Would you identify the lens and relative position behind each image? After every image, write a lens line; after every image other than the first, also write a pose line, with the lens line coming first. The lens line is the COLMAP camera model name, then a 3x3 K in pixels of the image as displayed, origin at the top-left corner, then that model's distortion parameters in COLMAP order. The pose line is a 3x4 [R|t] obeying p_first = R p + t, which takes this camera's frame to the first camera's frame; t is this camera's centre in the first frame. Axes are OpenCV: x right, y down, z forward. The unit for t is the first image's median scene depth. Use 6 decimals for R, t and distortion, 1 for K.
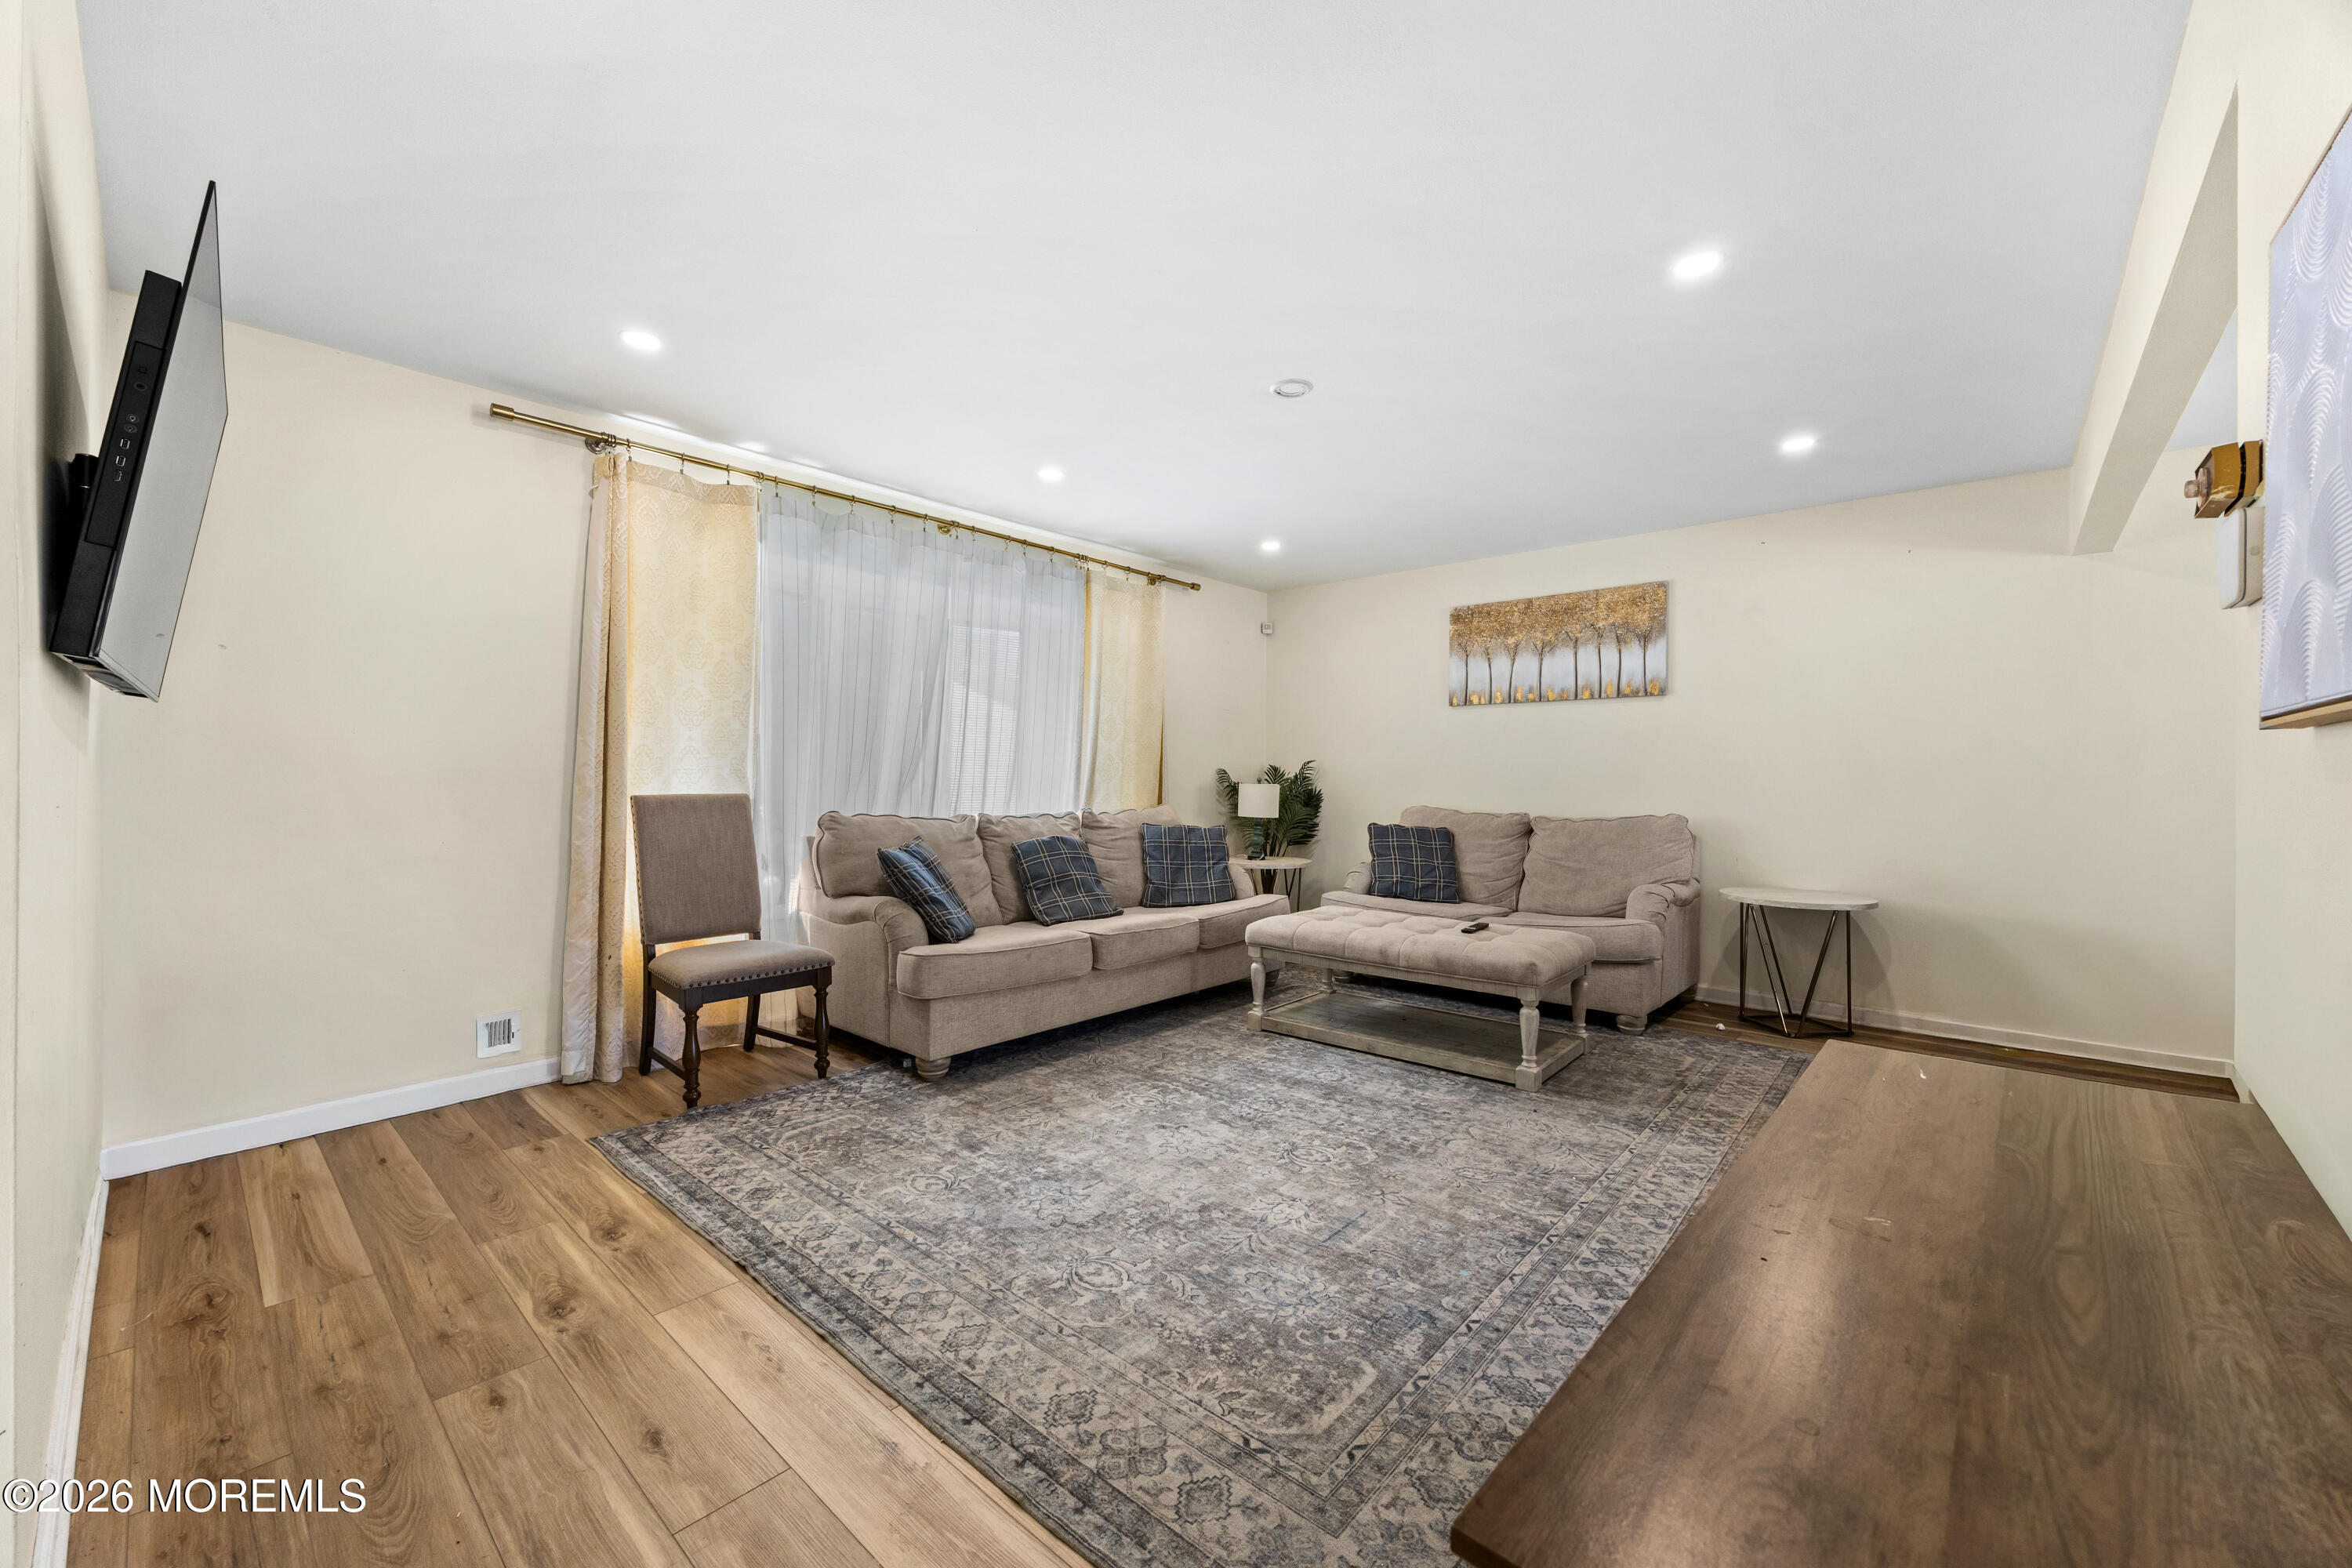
lens RADIAL K [[901.5, 0, 1166.9], [0, 901.5, 773.1], [0, 0, 1]] dist [0.000907, -0.000110]
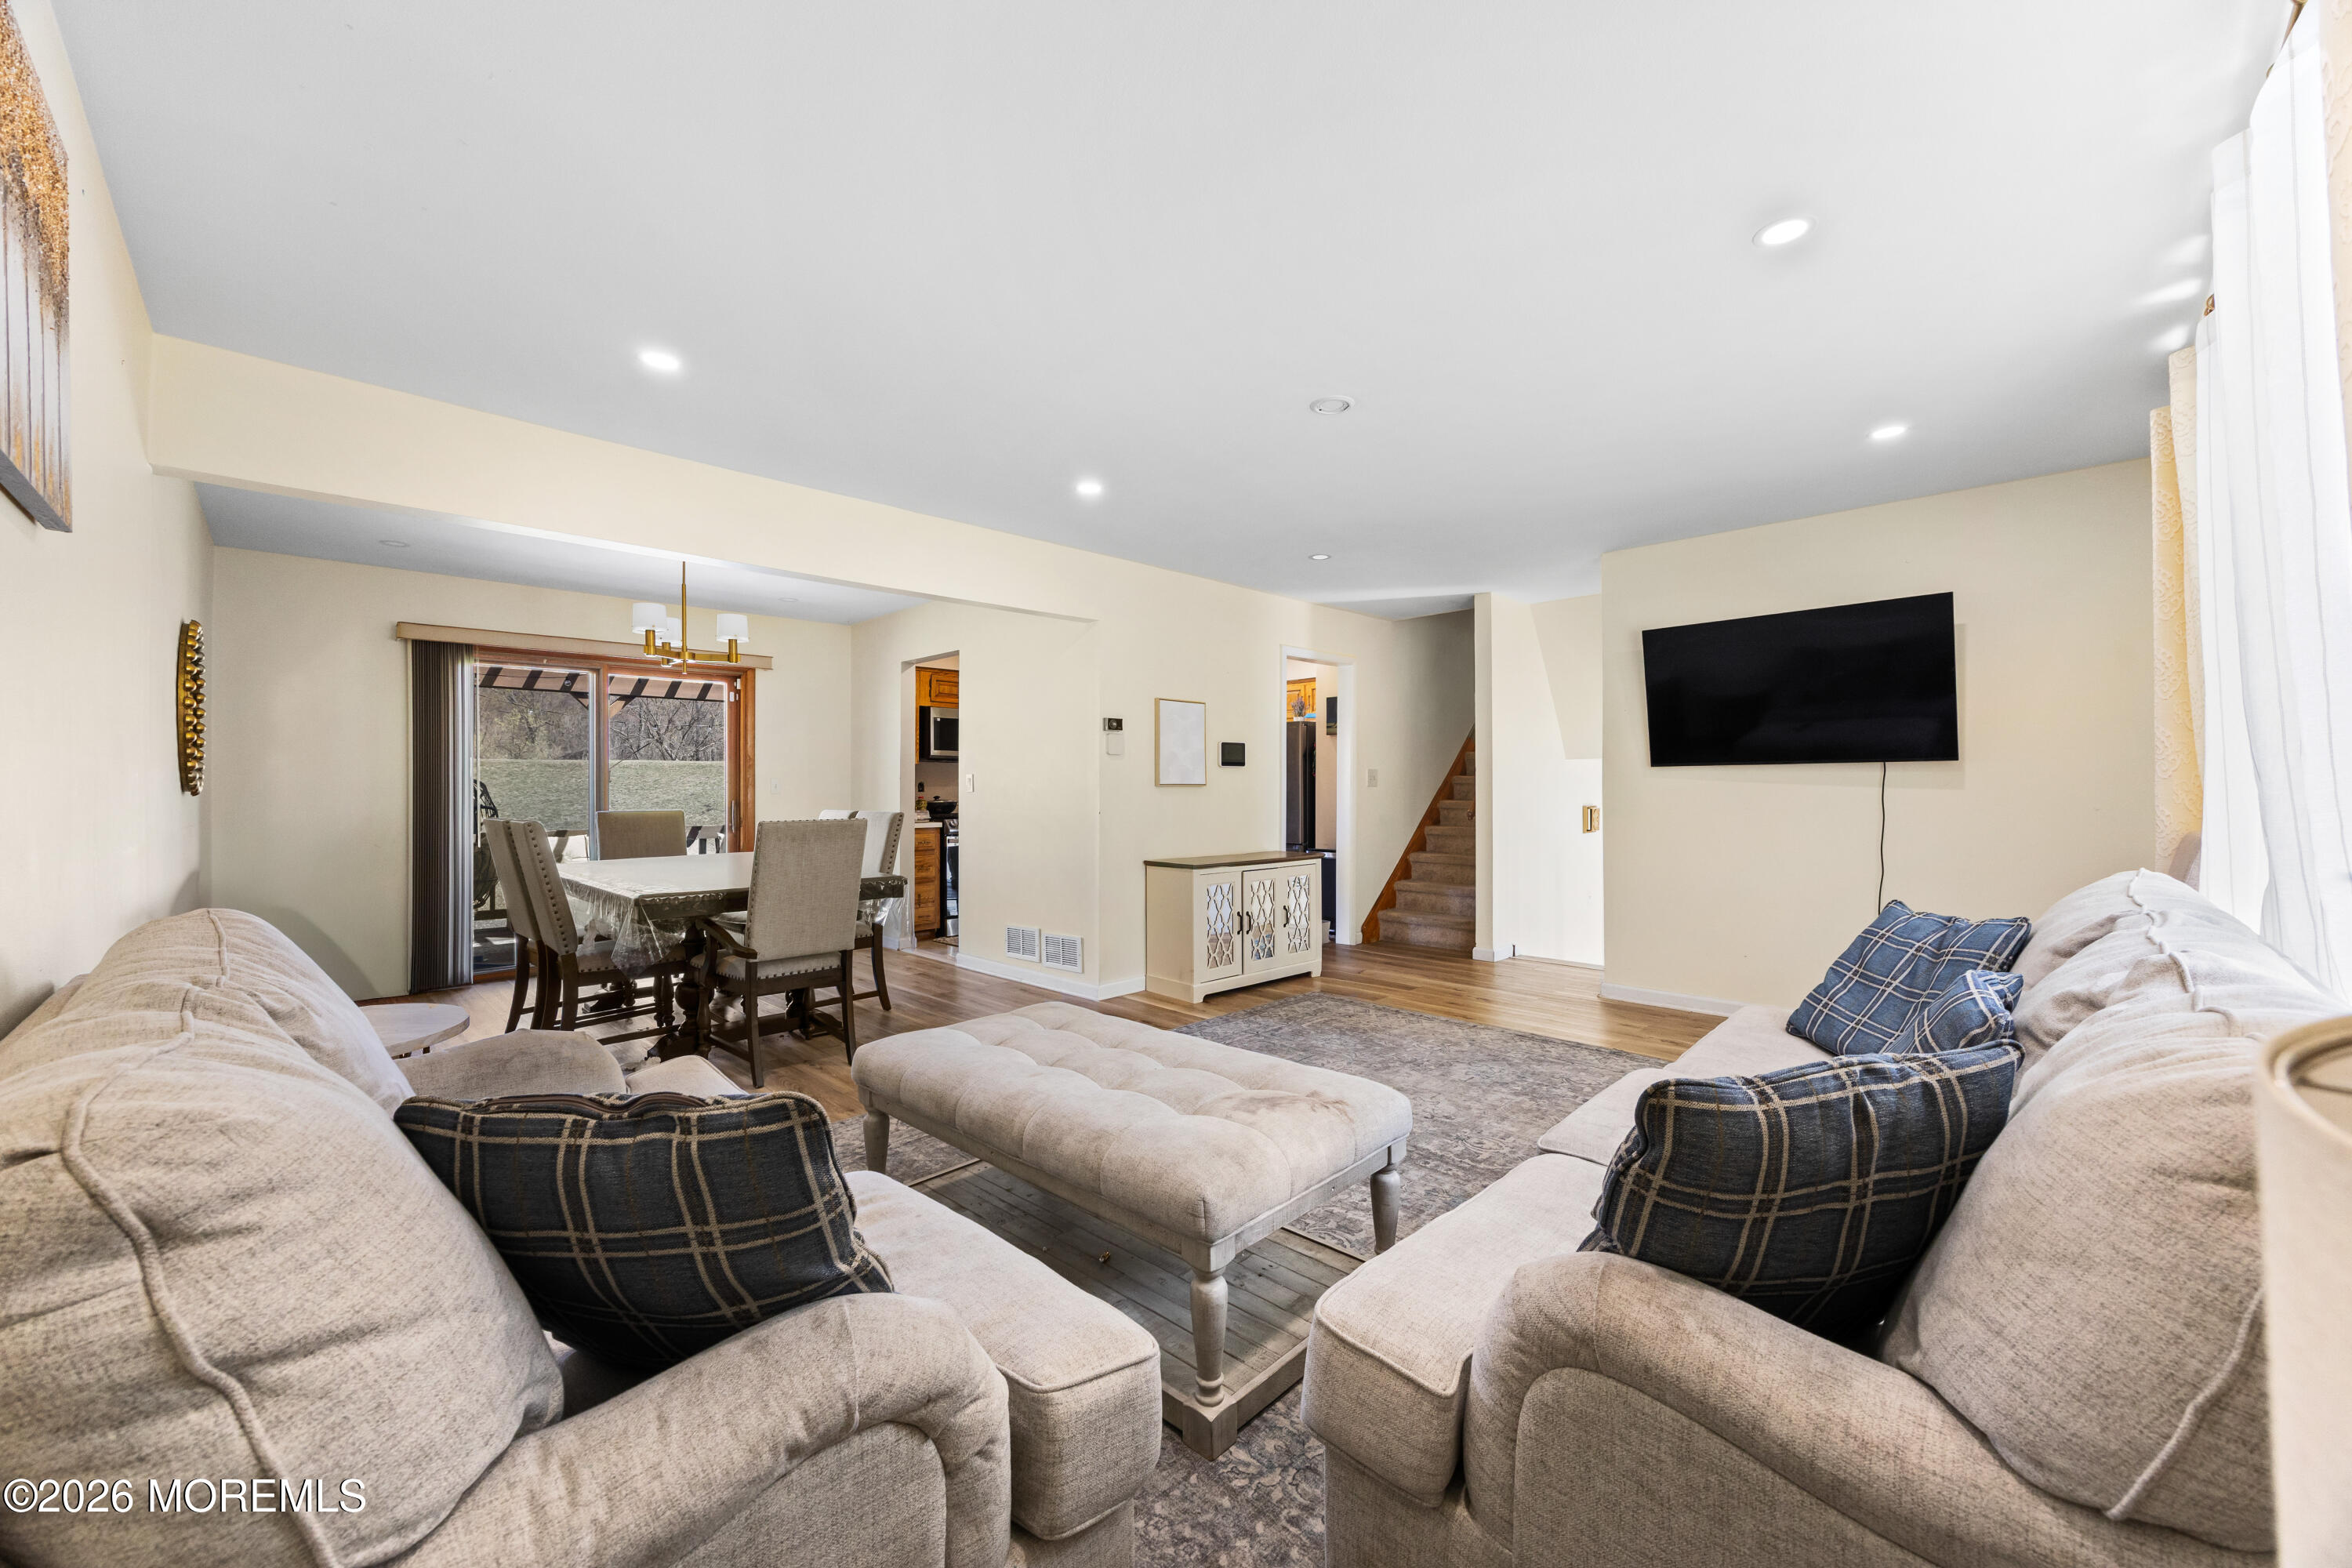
lens RADIAL K [[901.5, 0, 1176.7], [0, 901.5, 782.6], [0, 0, 1]] dist [0.000907, -0.000110]
pose [[-0.998966, 0.002003, 0.045419, 0.364257], [0.001835, 0.999991, -0.003730, -0.023434], [-0.045426, -0.003643, -0.998961, 2.792728]]
